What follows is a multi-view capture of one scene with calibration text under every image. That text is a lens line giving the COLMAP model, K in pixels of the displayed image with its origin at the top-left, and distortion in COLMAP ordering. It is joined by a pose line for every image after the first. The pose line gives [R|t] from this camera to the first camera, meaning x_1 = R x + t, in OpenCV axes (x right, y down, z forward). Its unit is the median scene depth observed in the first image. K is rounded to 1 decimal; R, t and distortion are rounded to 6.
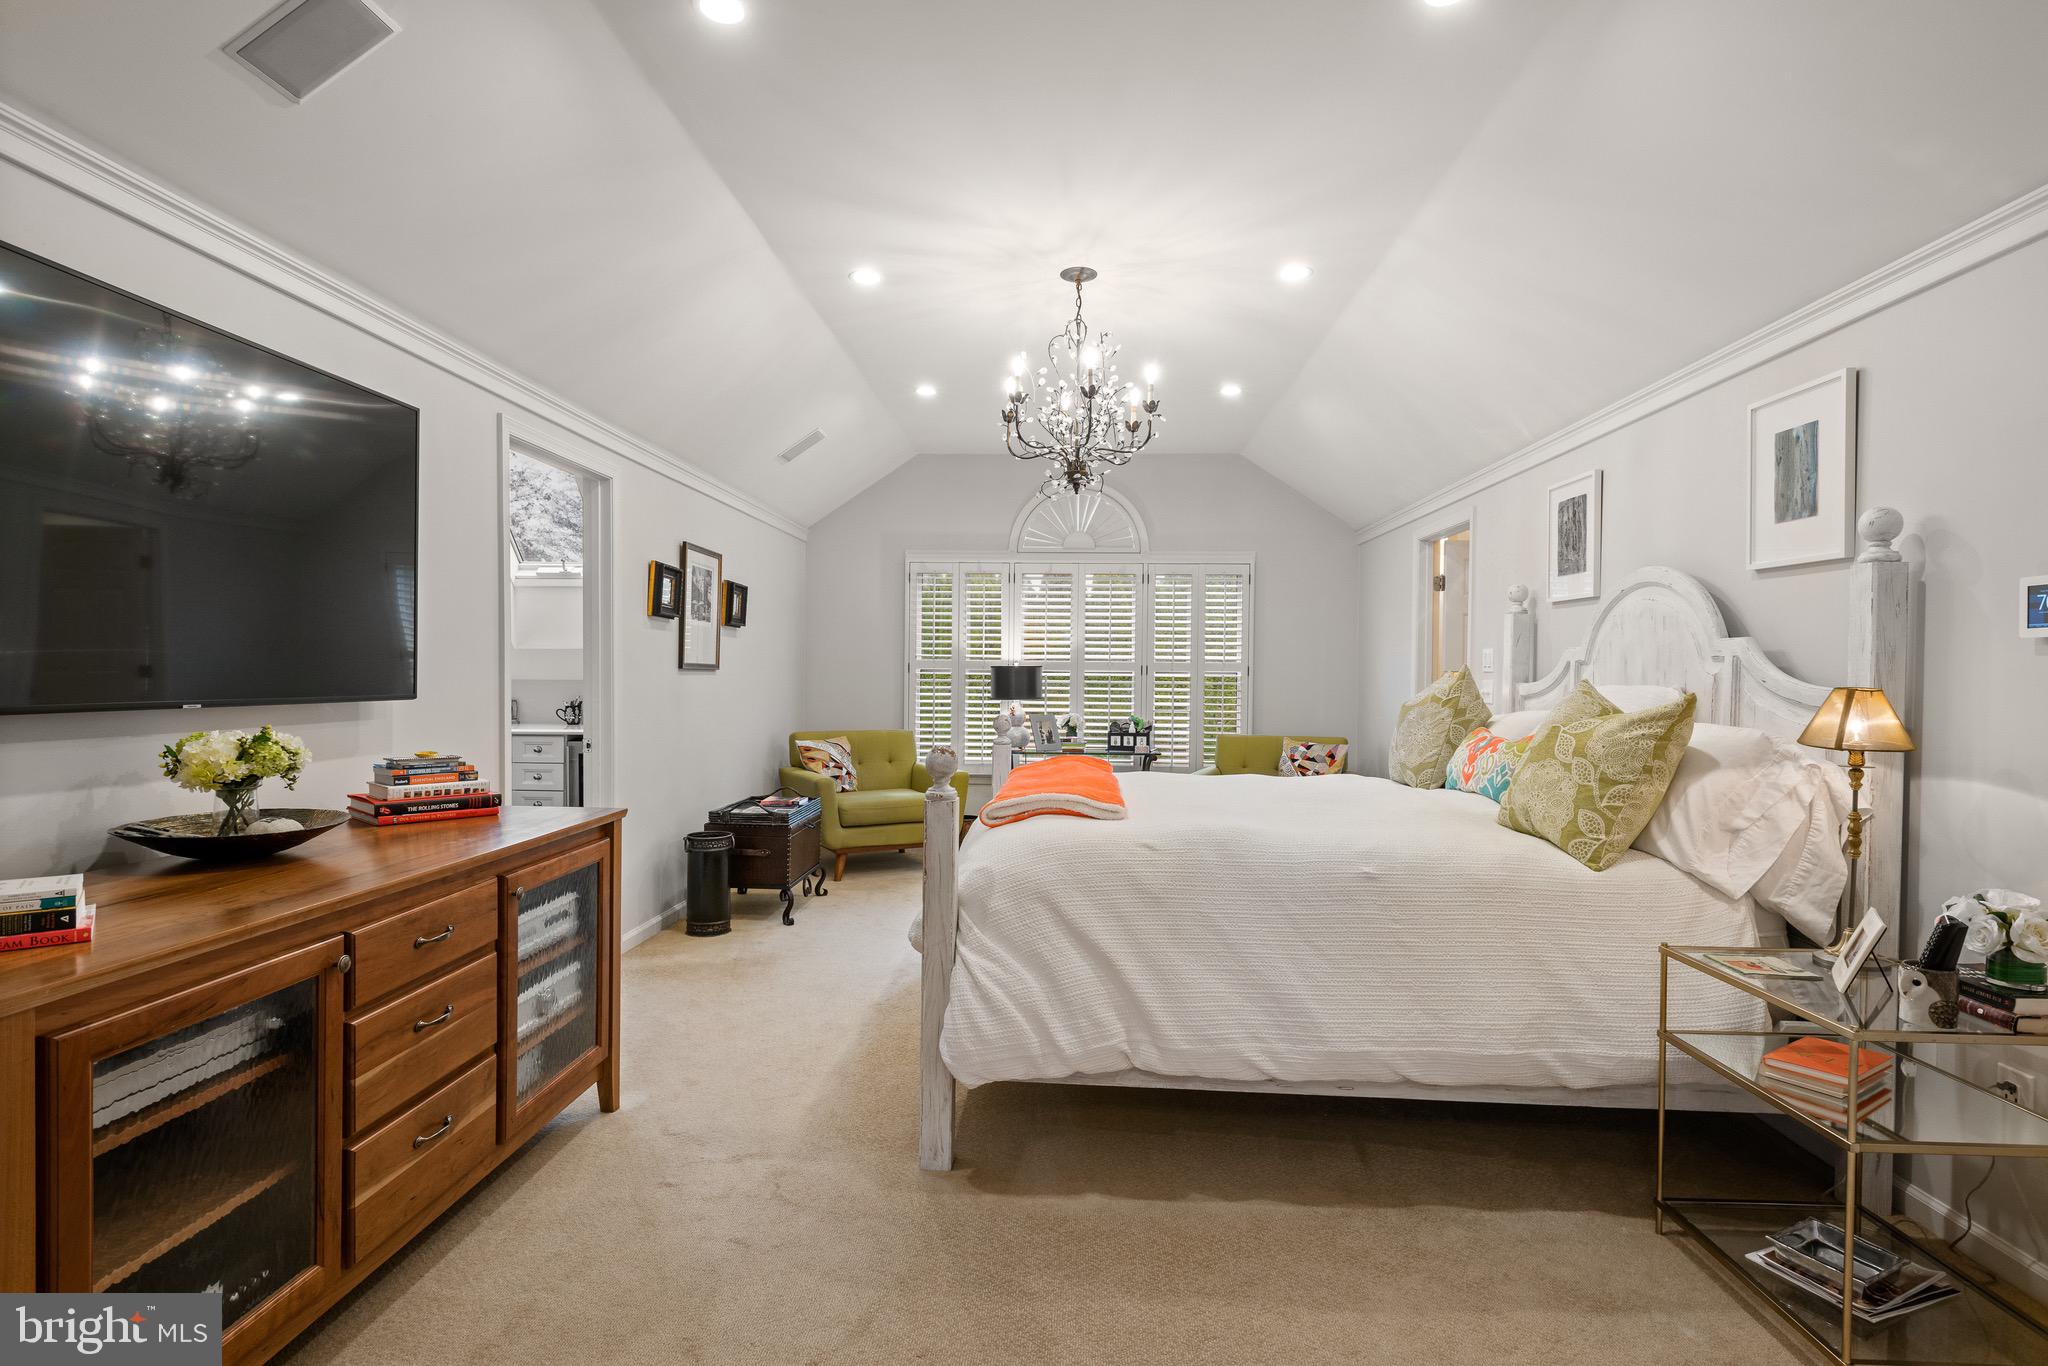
lens RADIAL K [[1044.2, 0, 1027.6], [0, 1044.2, 679.8], [0, 0, 1]] dist [0.013422, 0.001530]
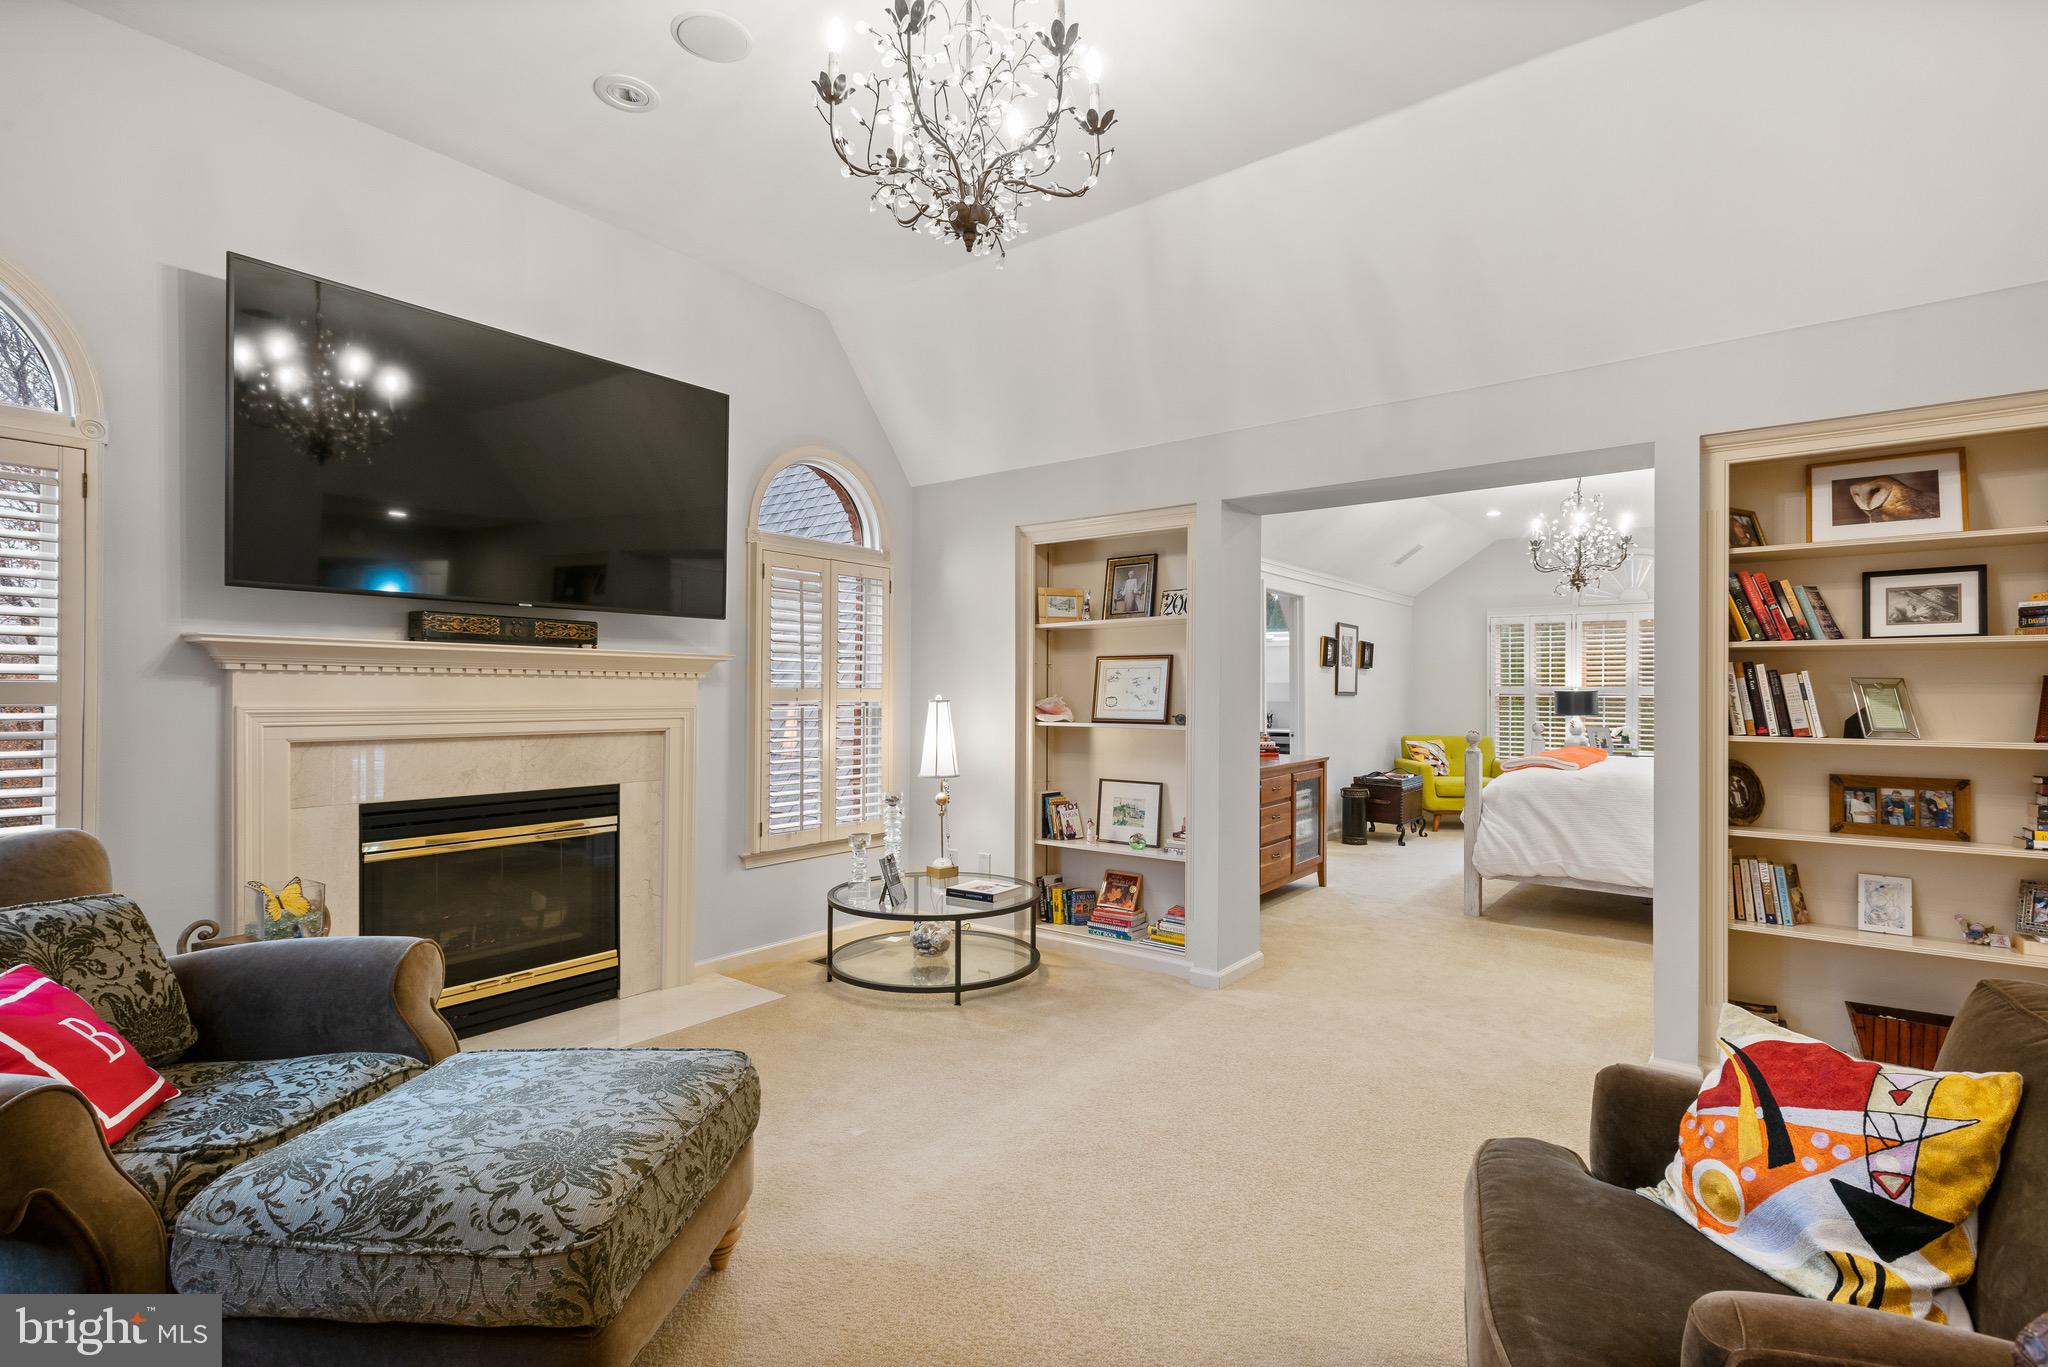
lens RADIAL K [[965.1, 0, 1025.6], [0, 965.1, 687.6], [0, 0, 1]] dist [0.014846, -0.002262]
pose [[0.829582, -0.007718, -0.558331, 0.142268], [-0.000403, 0.999896, -0.014421, 0.000958], [0.558384, 0.012188, 0.829493, -0.641951]]
